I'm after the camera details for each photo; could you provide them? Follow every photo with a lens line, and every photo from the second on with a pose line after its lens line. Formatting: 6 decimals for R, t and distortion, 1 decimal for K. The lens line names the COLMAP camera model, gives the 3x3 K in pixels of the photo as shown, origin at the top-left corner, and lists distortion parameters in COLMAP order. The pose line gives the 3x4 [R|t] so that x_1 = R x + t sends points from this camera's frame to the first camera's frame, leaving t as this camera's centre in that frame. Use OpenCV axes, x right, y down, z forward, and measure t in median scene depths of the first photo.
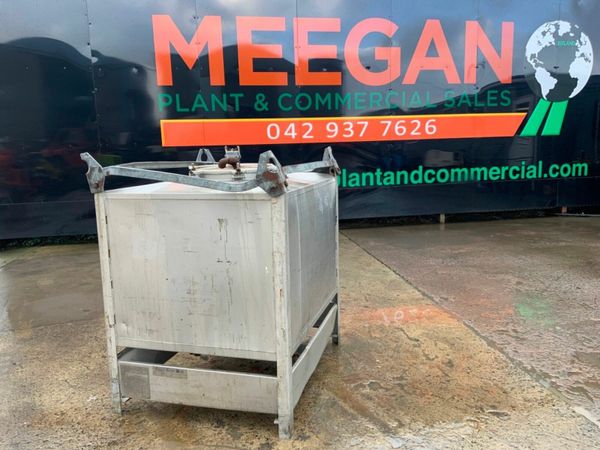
lens RADIAL K [[494.9, 0, 300.0], [0, 494.9, 225.0], [0, 0, 1]] dist [0.098966, -0.185165]
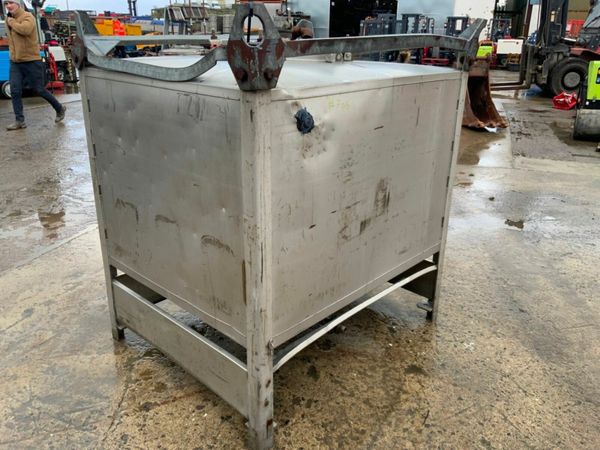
lens RADIAL K [[494.9, 0, 300.0], [0, 494.9, 225.0], [0, 0, 1]] dist [0.098966, -0.185165]
pose [[-0.891496, -0.153530, 0.426220, -0.171585], [0.079301, 0.873412, 0.480482, -0.080668], [-0.446035, 0.462148, -0.766468, 0.580820]]
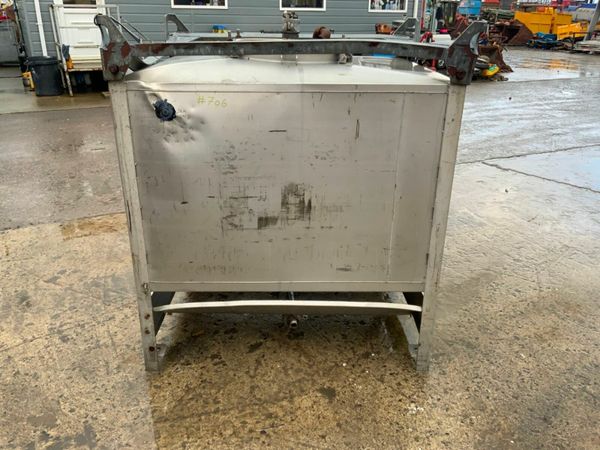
lens RADIAL K [[494.9, 0, 300.0], [0, 494.9, 225.0], [0, 0, 1]] dist [0.098966, -0.185165]
pose [[-0.292069, -0.355232, 0.887978, -0.312030], [0.149579, 0.900070, 0.409268, -0.062663], [-0.944628, 0.252358, -0.209748, 0.432586]]
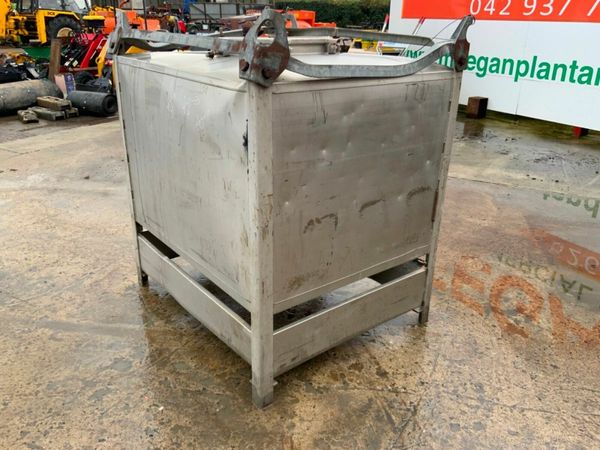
lens RADIAL K [[494.9, 0, 300.0], [0, 494.9, 225.0], [0, 0, 1]] dist [0.098966, -0.185165]
pose [[-0.580757, 0.320645, -0.748270, 0.172566], [-0.141219, 0.865548, 0.480505, -0.085469], [0.801735, 0.384726, -0.457392, 0.527482]]
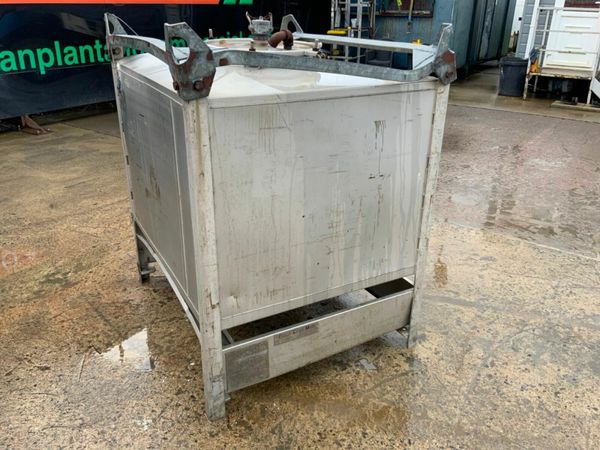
lens RADIAL K [[494.9, 0, 300.0], [0, 494.9, 225.0], [0, 0, 1]] dist [0.098966, -0.185165]
pose [[0.707953, -0.251095, 0.660116, -0.225407], [0.082856, 0.957740, 0.275445, -0.022777], [-0.701382, -0.140307, 0.698840, 0.154426]]
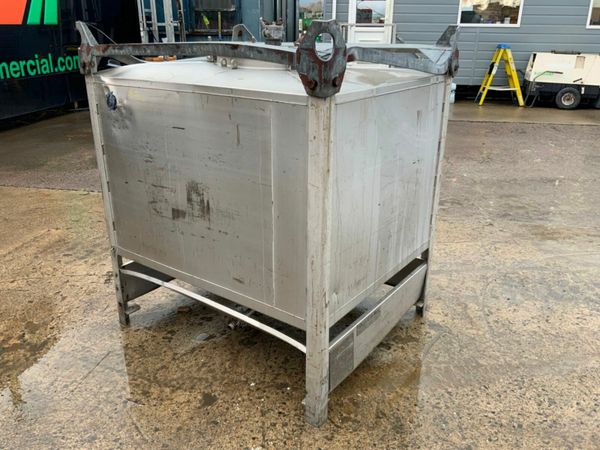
lens RADIAL K [[494.9, 0, 300.0], [0, 494.9, 225.0], [0, 0, 1]] dist [0.098966, -0.185165]
pose [[0.345253, -0.315310, 0.883957, -0.298865], [0.138725, 0.948672, 0.284211, -0.028008], [-0.928200, 0.024502, 0.371273, 0.253652]]
